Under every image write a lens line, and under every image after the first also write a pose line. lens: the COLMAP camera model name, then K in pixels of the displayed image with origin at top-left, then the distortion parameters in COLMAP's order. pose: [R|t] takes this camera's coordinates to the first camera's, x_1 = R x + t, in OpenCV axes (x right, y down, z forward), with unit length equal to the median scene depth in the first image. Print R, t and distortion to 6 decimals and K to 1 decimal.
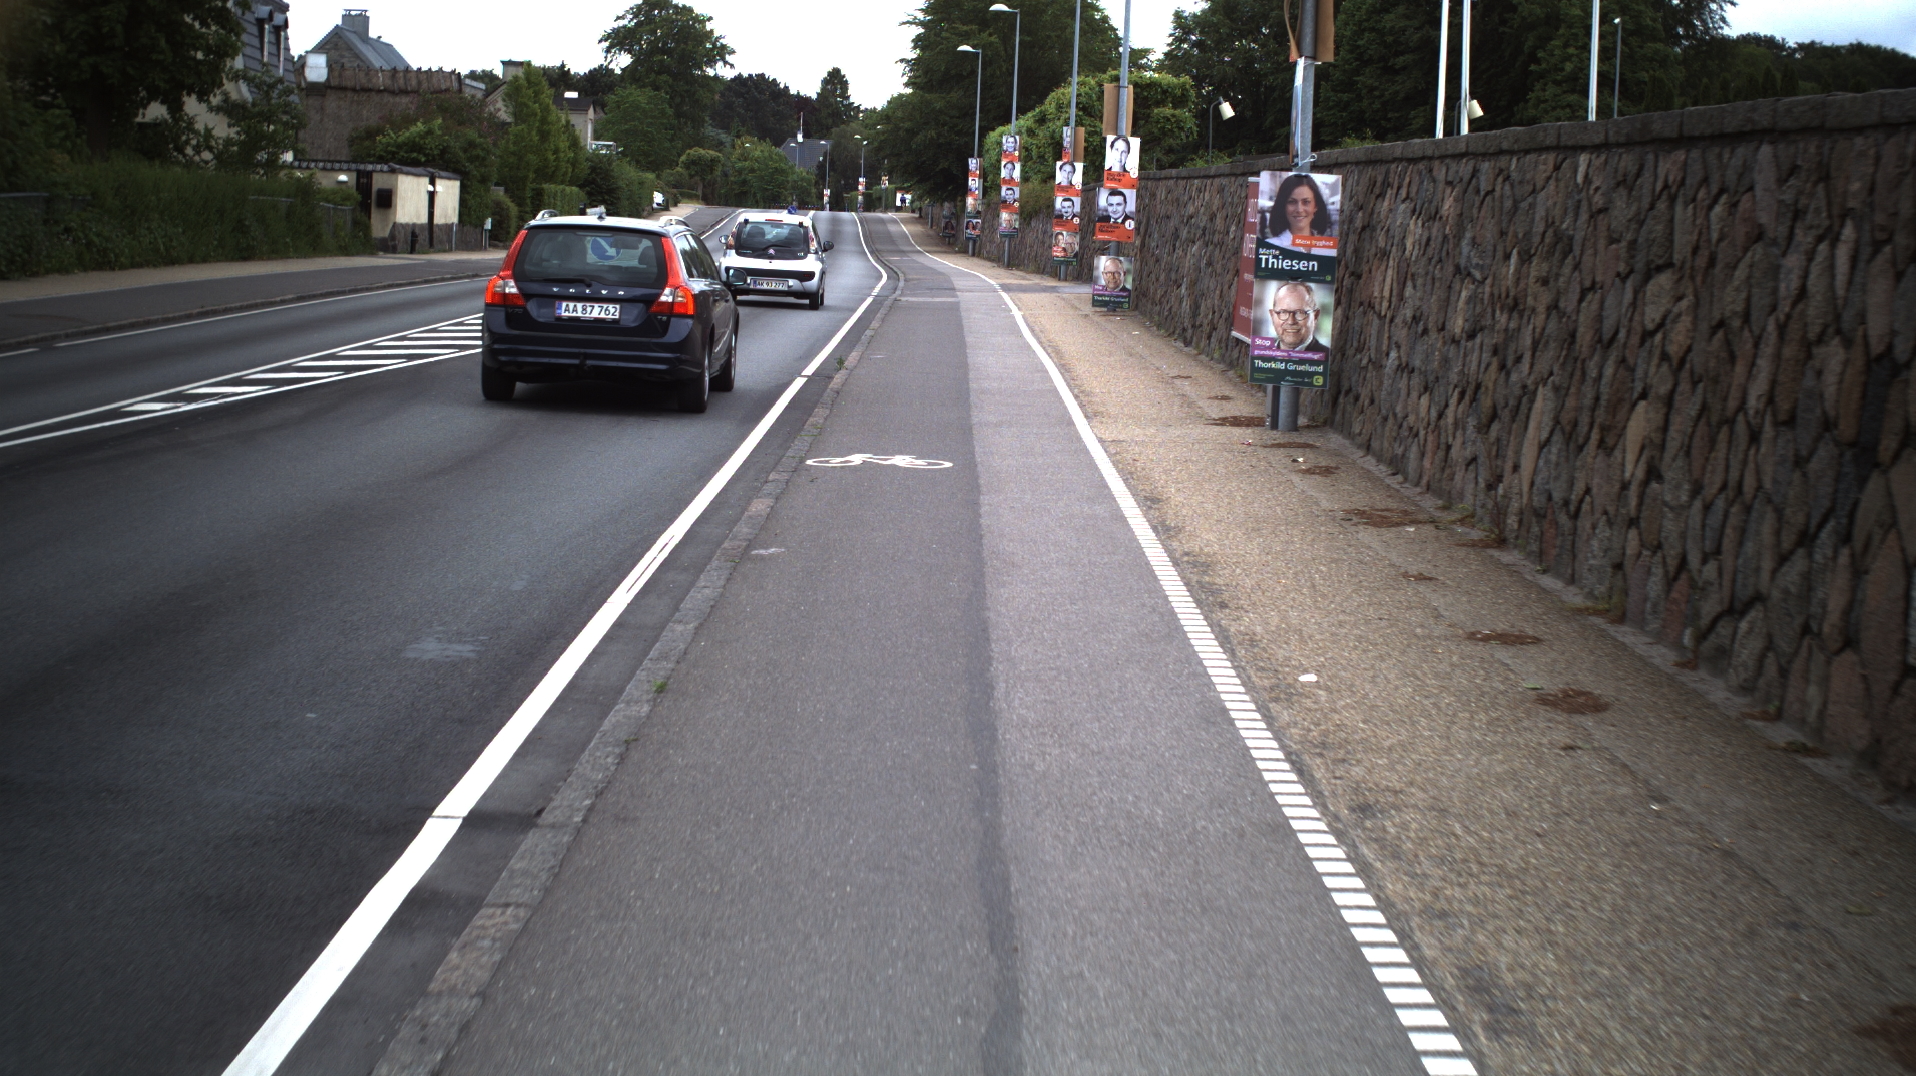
lens RADIAL K [[1646.4, 0, 950.9], [0, 1646.4, 538.5], [0, 0, 1]] dist [-0.057005, 0.006990]
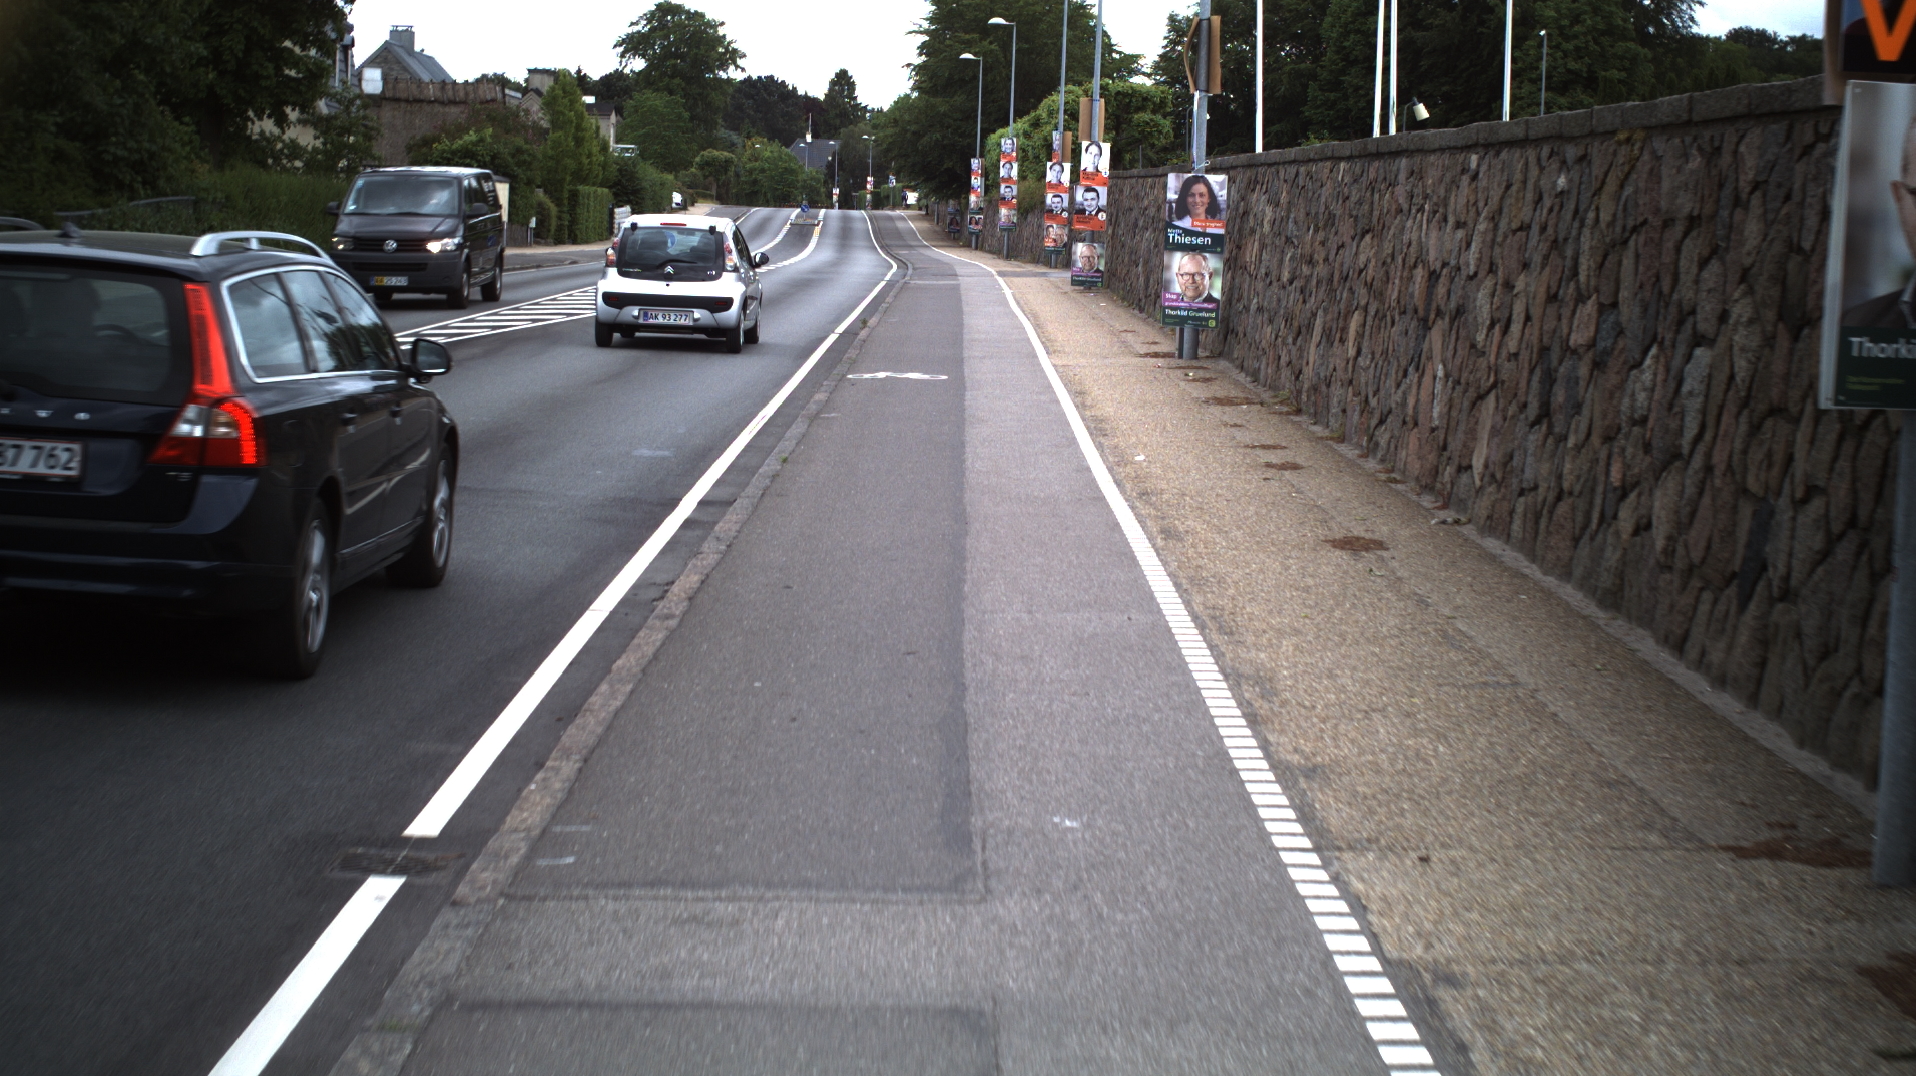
lens RADIAL K [[1647.5, 0, 958.0], [0, 1647.5, 538.0], [0, 0, 1]] dist [-0.058266, 0.007380]
pose [[0.999966, -0.008077, -0.001566, 0.002585], [0.008079, 0.999967, 0.000828, 0.022323], [0.001559, -0.000841, 0.999998, -0.106057]]
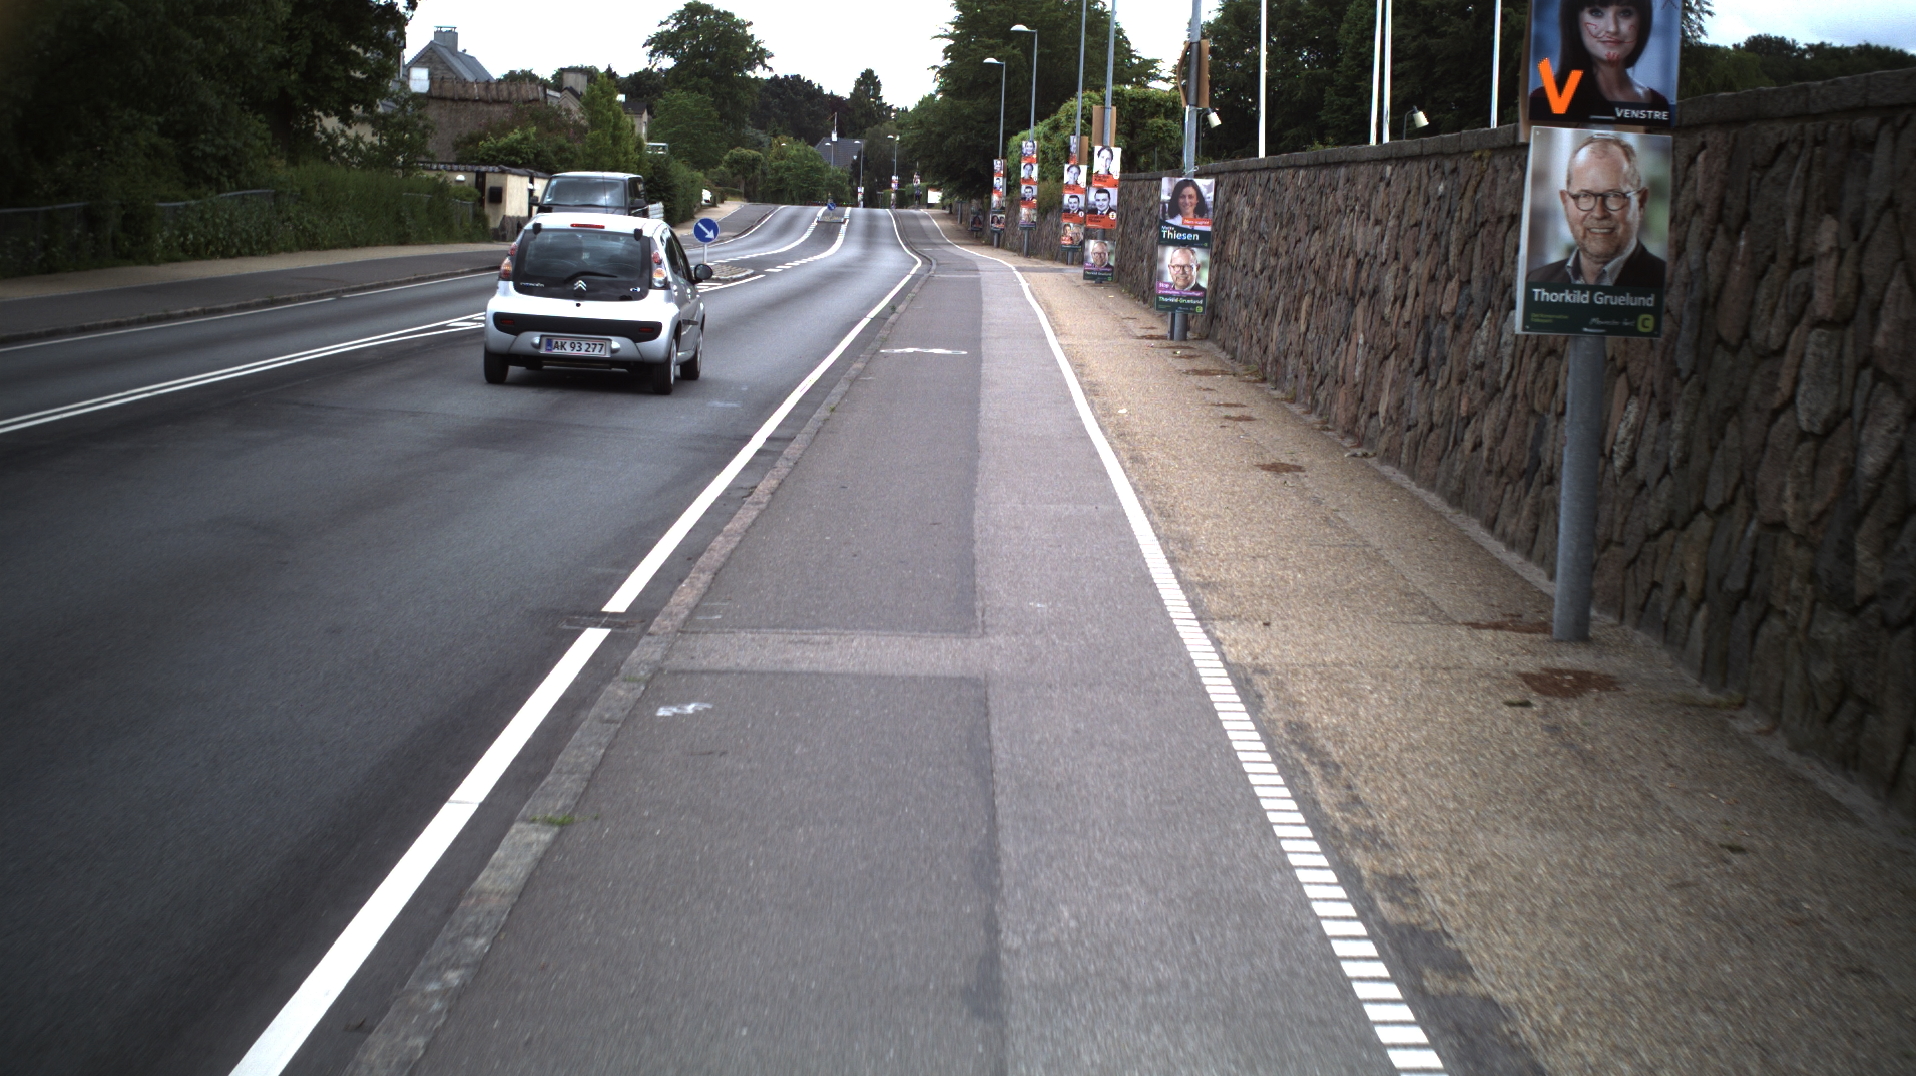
lens RADIAL K [[1647.2, 0, 976.9], [0, 1647.2, 538.4], [0, 0, 1]] dist [-0.057727, 0.010078]
pose [[0.999996, 0.000790, -0.002705, 0.003637], [-0.000786, 0.999999, 0.001301, 0.033253], [0.002706, -0.001299, 0.999995, -0.158939]]
